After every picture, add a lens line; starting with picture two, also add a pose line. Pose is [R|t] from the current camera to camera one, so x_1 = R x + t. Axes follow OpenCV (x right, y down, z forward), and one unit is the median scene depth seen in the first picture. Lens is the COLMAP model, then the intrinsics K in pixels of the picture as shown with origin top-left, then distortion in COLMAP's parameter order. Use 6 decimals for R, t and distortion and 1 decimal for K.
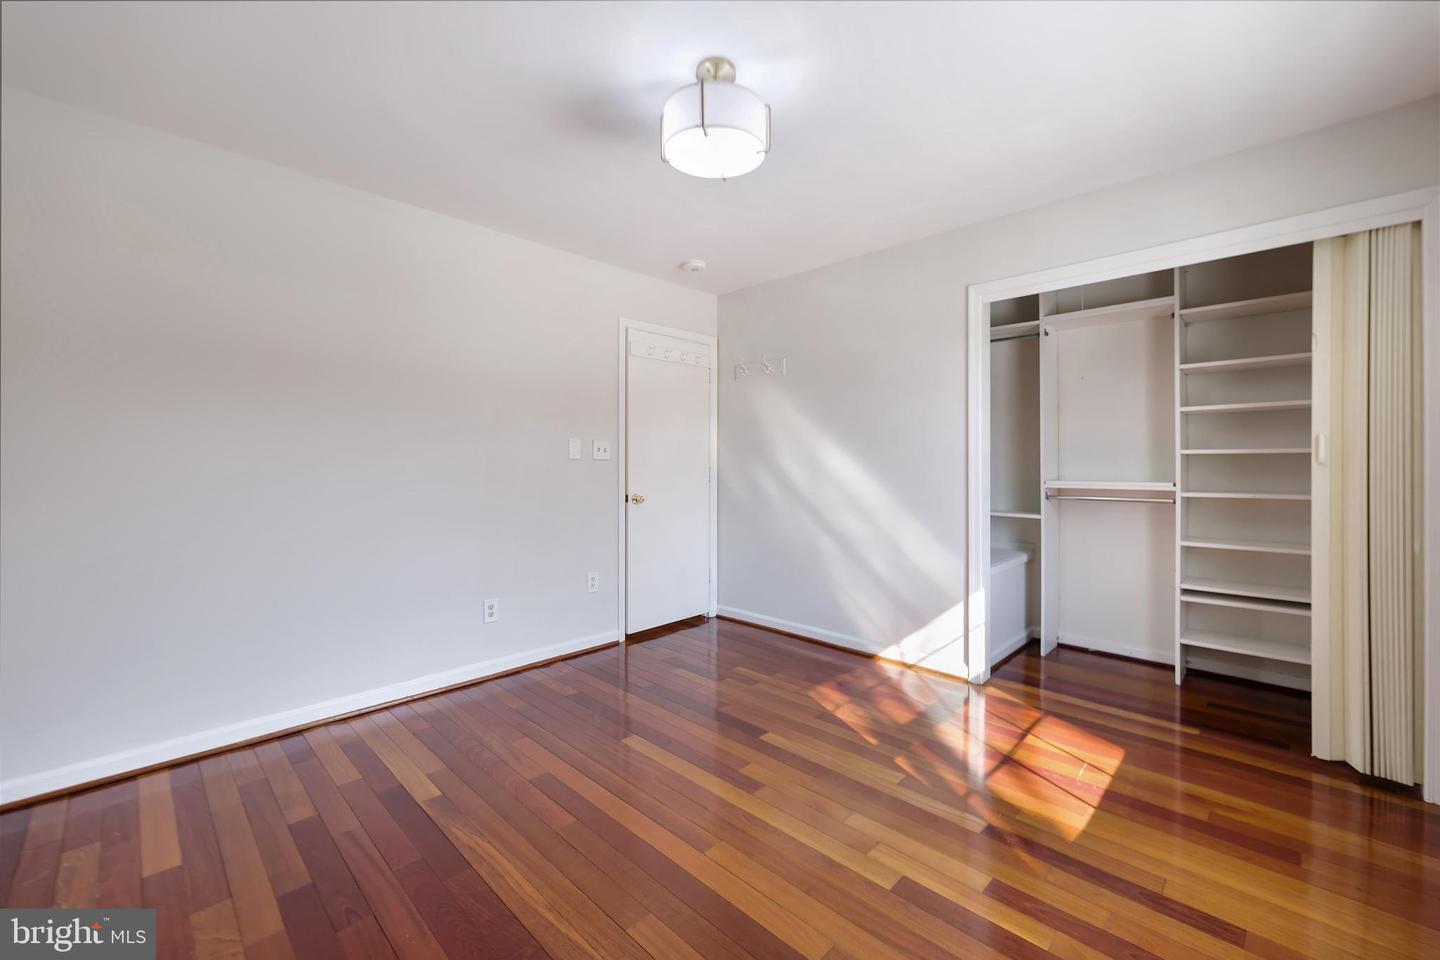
lens RADIAL K [[583.5, 0, 722.3], [0, 583.5, 453.2], [0, 0, 1]] dist [-0.000134, -0.000269]
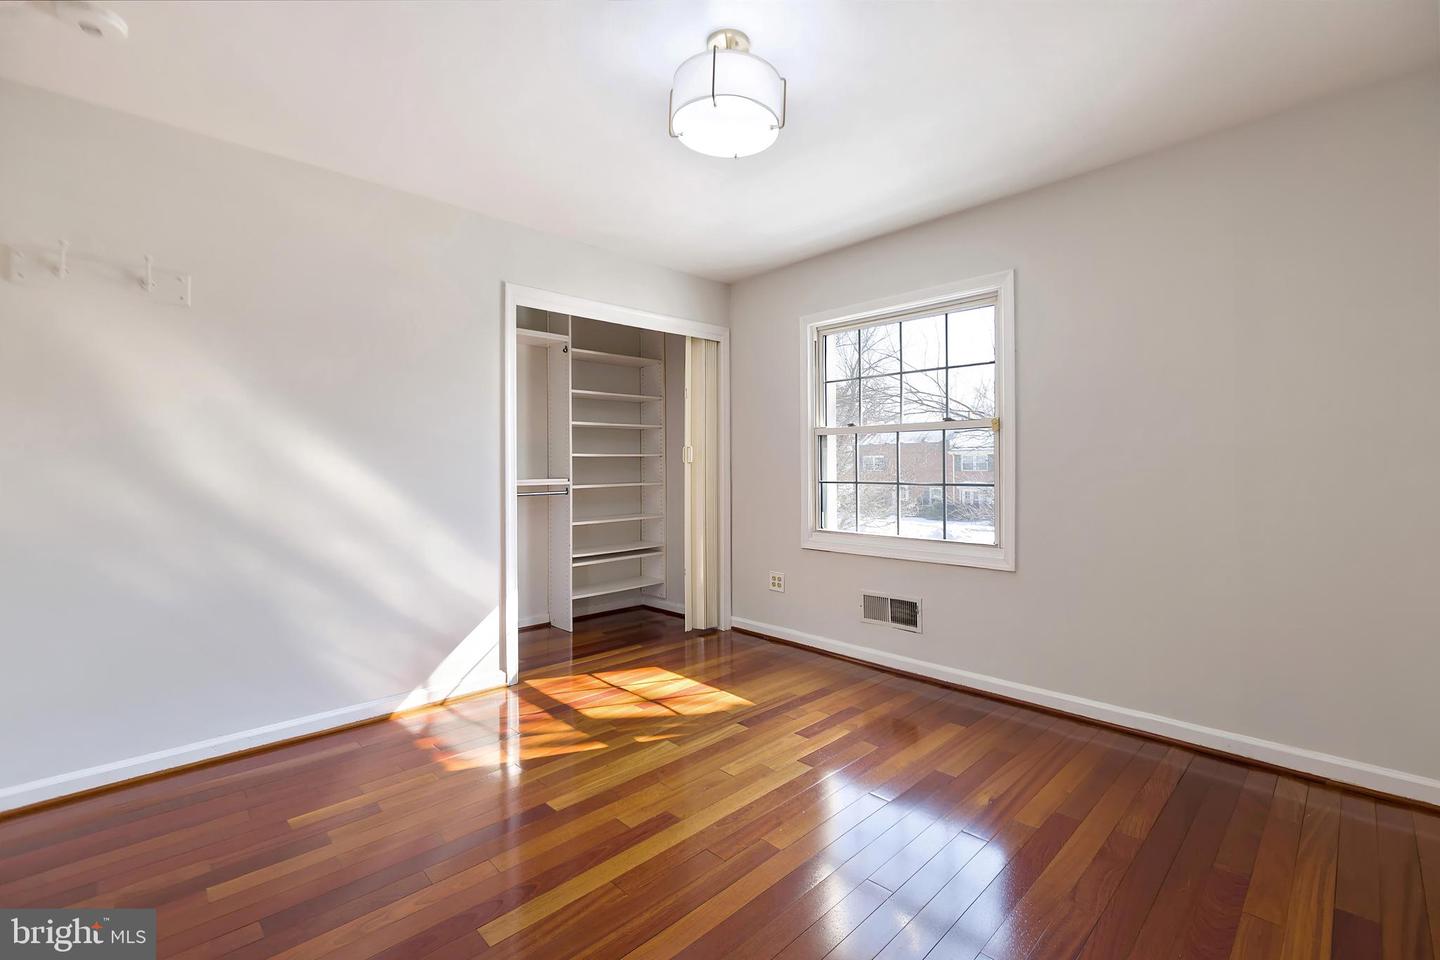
lens RADIAL K [[640.5, 0, 732.7], [0, 640.5, 448.2], [0, 0, 1]] dist [-0.001770, 0.000020]
pose [[0.002967, 0.024928, 0.999685, -0.881346], [-0.015073, 0.999577, -0.024881, 0.017383], [-0.999882, -0.014995, 0.003342, 0.831614]]
